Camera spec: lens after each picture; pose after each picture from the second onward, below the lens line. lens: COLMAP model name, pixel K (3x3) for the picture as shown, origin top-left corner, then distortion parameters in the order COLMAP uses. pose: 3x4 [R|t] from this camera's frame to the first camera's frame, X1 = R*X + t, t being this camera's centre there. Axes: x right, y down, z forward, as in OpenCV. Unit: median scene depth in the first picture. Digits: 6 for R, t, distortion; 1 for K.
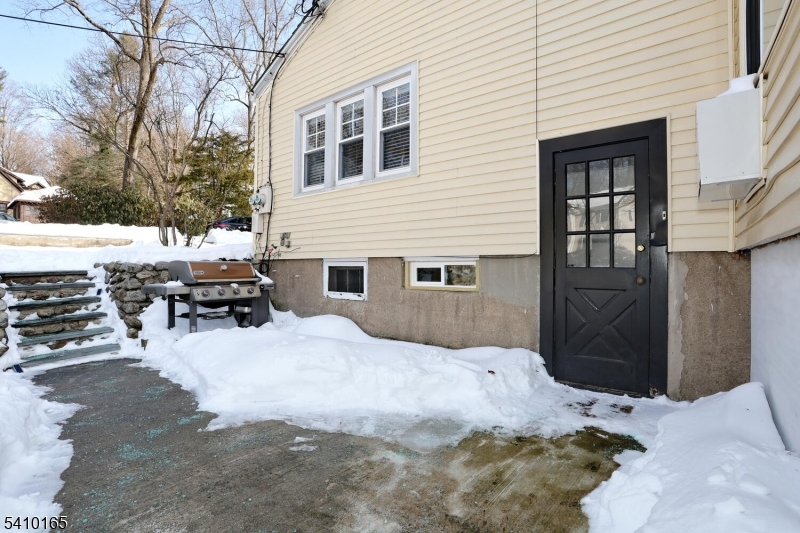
lens RADIAL K [[393.4, 0, 400.0], [0, 393.4, 266.5], [0, 0, 1]] dist [-0.059936, 0.034016]
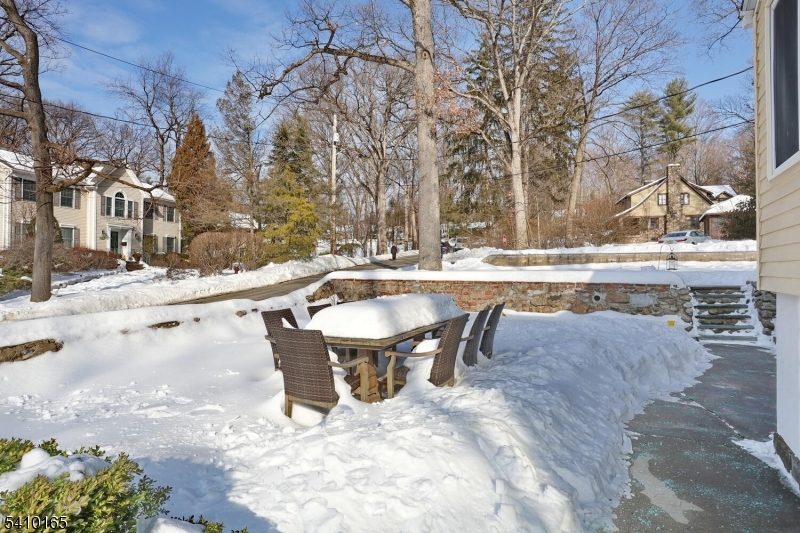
lens RADIAL K [[393.4, 0, 400.0], [0, 393.4, 266.5], [0, 0, 1]] dist [-0.059936, 0.034016]
pose [[0.109385, -0.013043, -0.993914, 0.146078], [-0.001653, 0.999910, -0.013303, -0.012760], [0.993998, 0.003098, 0.109354, -0.133141]]
